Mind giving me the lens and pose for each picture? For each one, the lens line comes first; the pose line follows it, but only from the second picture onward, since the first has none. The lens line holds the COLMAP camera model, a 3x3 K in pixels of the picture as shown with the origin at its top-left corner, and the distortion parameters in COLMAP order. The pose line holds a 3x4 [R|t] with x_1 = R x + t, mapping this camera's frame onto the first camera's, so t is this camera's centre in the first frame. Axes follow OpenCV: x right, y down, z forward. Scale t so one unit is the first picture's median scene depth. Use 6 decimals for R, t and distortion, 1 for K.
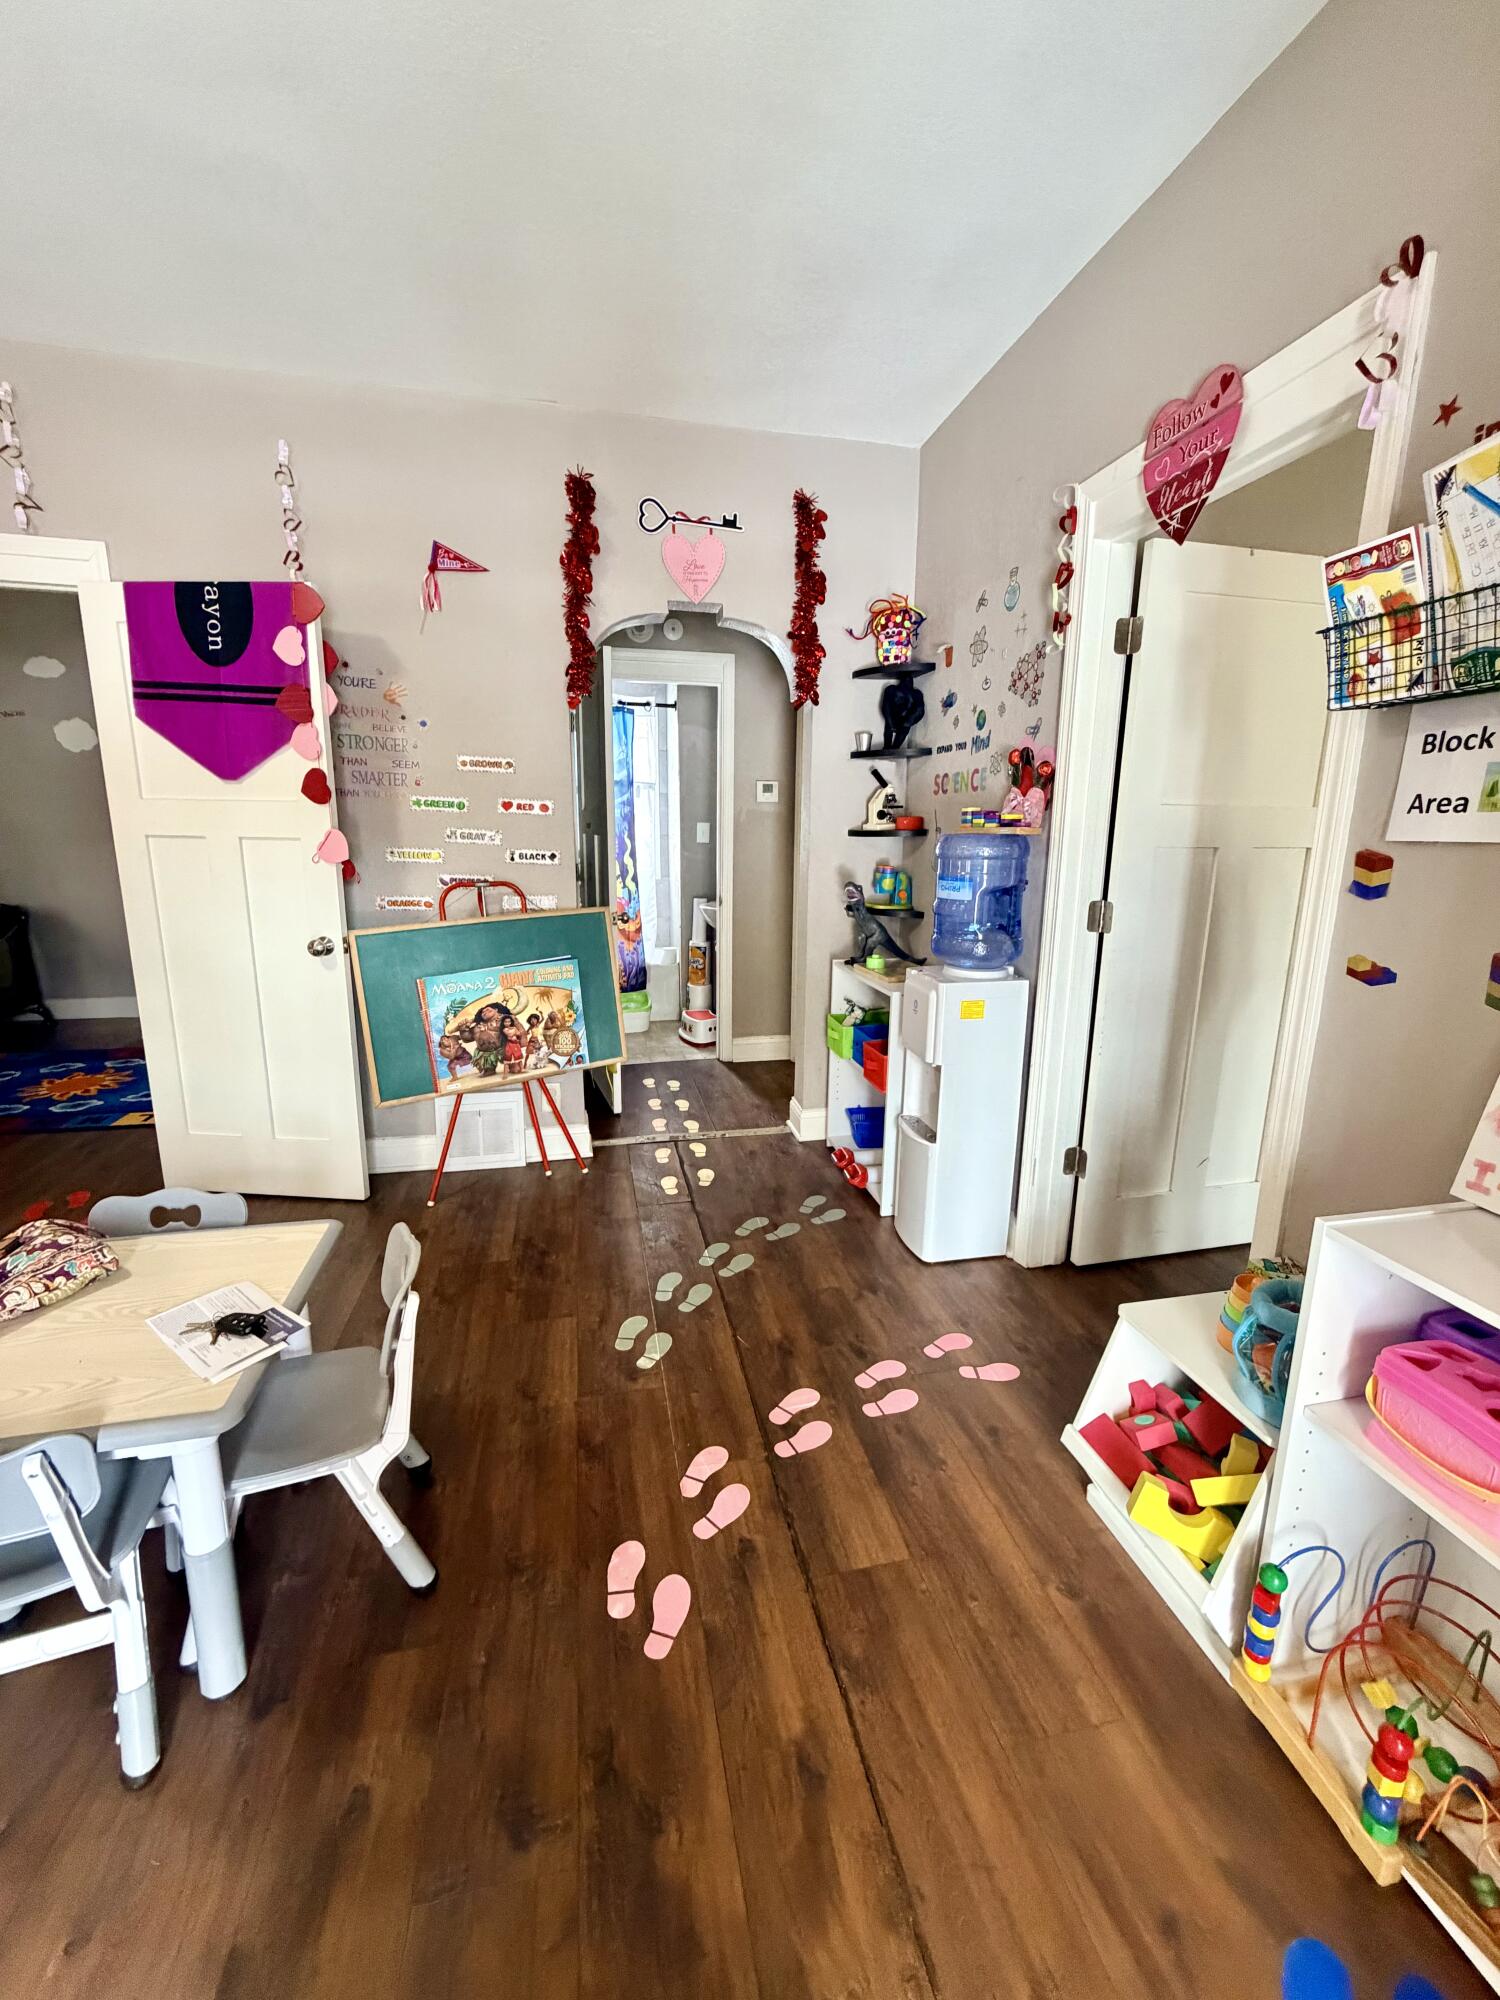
lens RADIAL K [[791.9, 0, 750.0], [0, 791.9, 1000.0], [0, 0, 1]] dist [-0.000487, -0.000402]
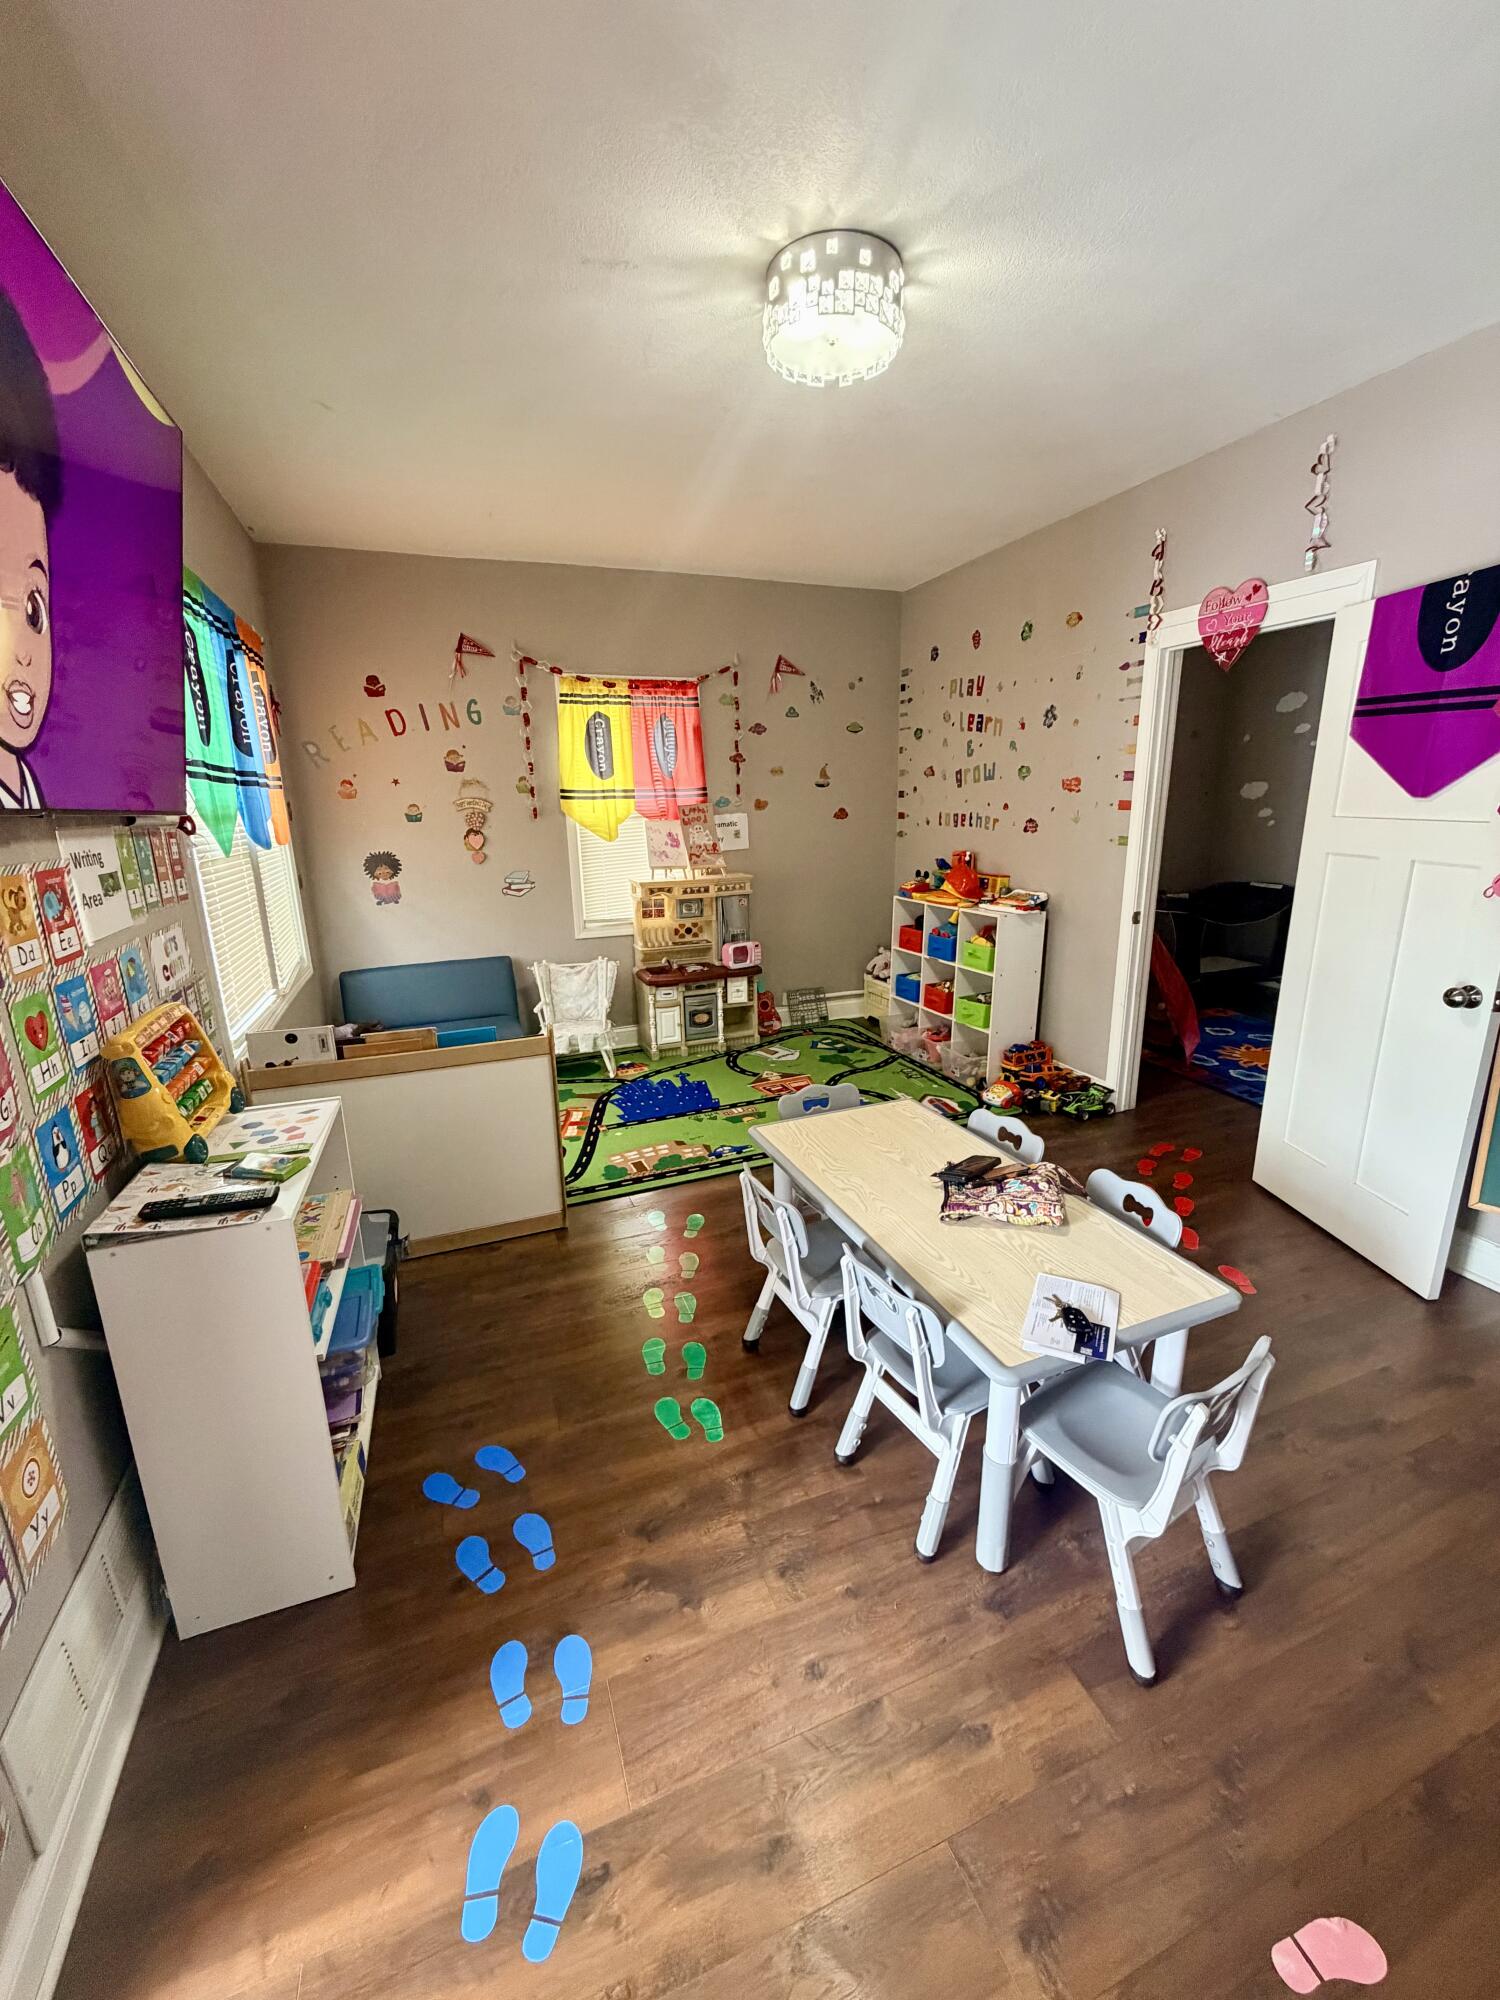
lens RADIAL K [[791.9, 0, 750.0], [0, 791.9, 1000.0], [0, 0, 1]] dist [-0.000487, -0.000402]
pose [[0.149938, 0.229994, -0.961572, 0.243034], [-0.185133, 0.961895, 0.201204, -0.157328], [0.971208, 0.147851, 0.186804, 0.203679]]
